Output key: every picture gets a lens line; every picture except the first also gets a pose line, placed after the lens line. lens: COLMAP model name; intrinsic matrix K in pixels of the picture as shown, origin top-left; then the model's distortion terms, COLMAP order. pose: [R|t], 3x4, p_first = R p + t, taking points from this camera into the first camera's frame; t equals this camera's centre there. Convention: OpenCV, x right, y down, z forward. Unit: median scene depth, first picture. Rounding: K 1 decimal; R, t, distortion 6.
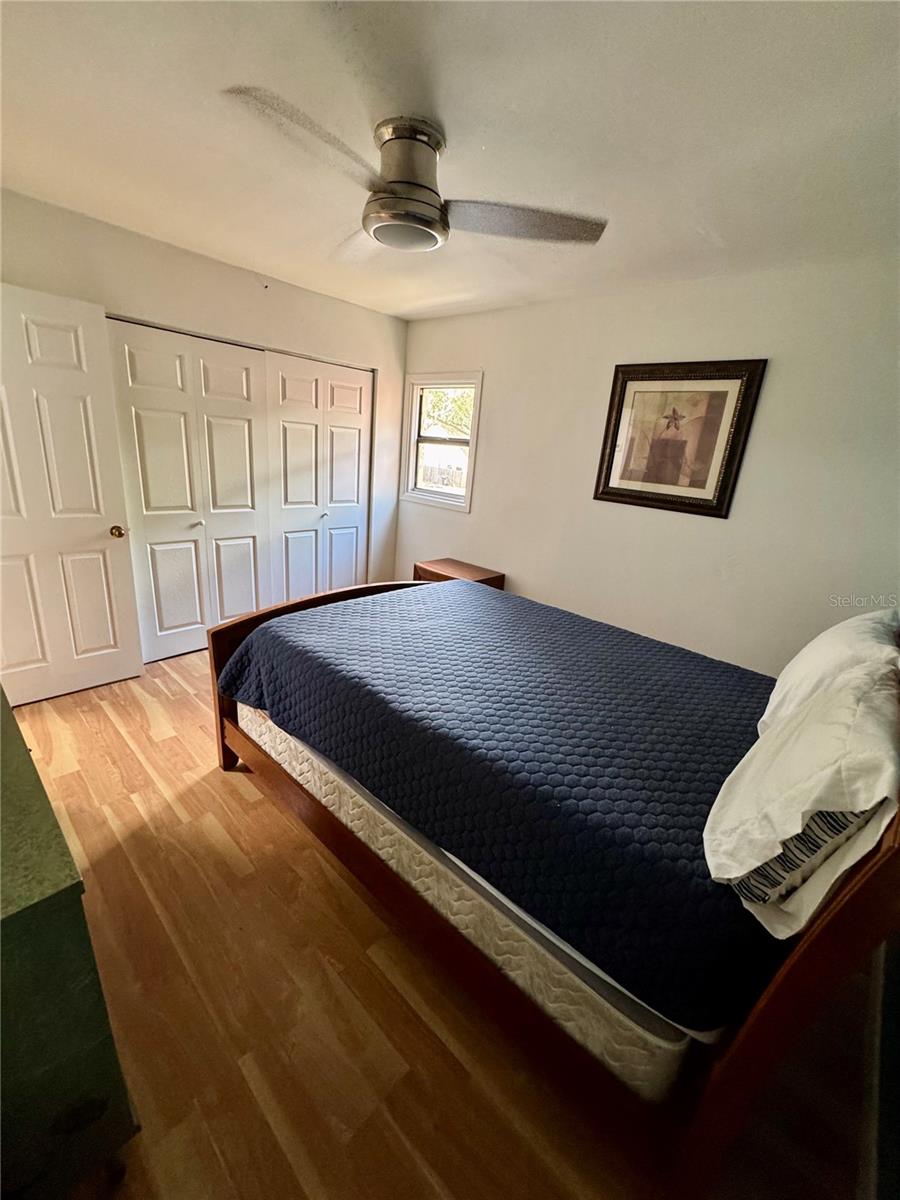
lens RADIAL K [[479.7, 0, 448.5], [0, 479.7, 597.2], [0, 0, 1]] dist [-0.002533, 0.000762]
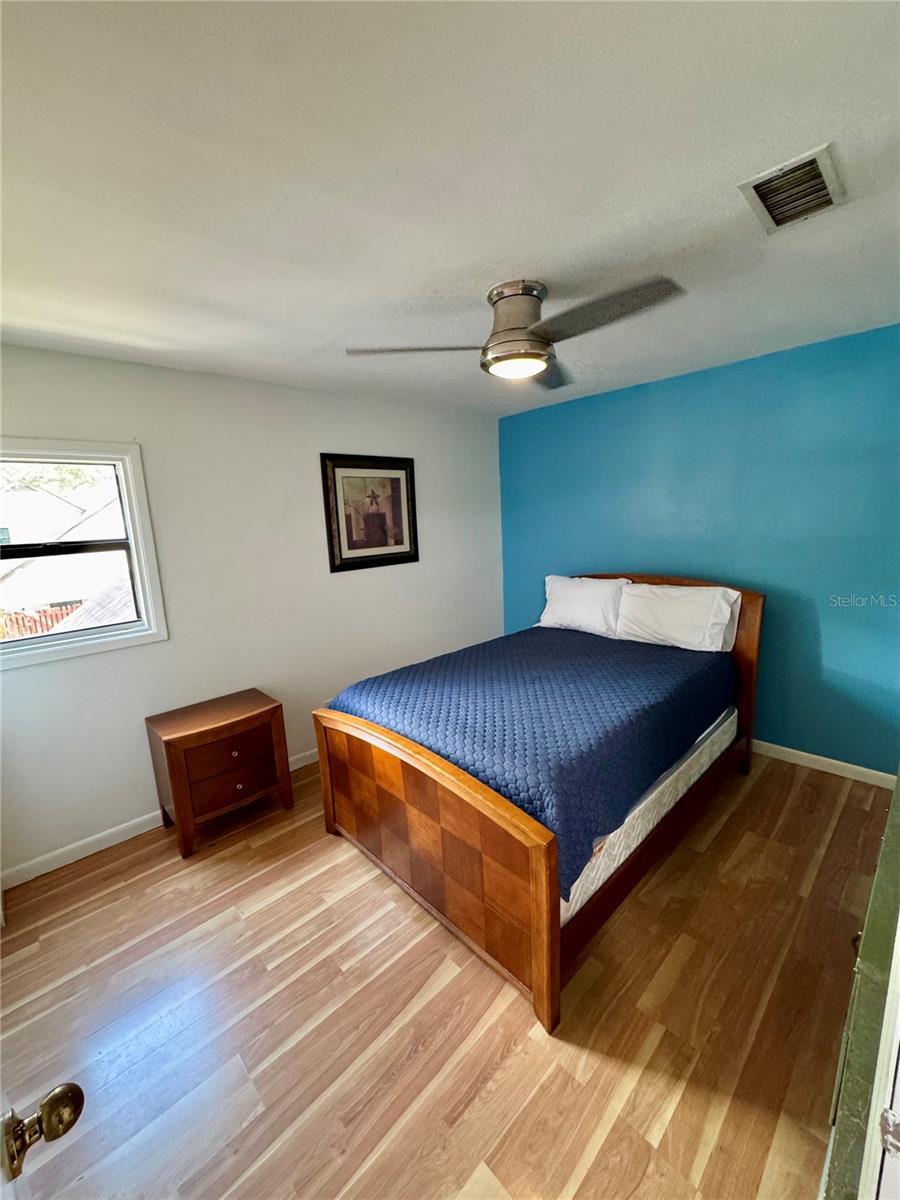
lens RADIAL K [[479.7, 0, 448.2], [0, 479.7, 601.8], [0, 0, 1]] dist [-0.002533, 0.000762]
pose [[0.063885, -0.267024, 0.961570, -0.845968], [0.347939, 0.909038, 0.229320, -0.353035], [-0.935338, 0.319918, 0.150982, 0.728813]]
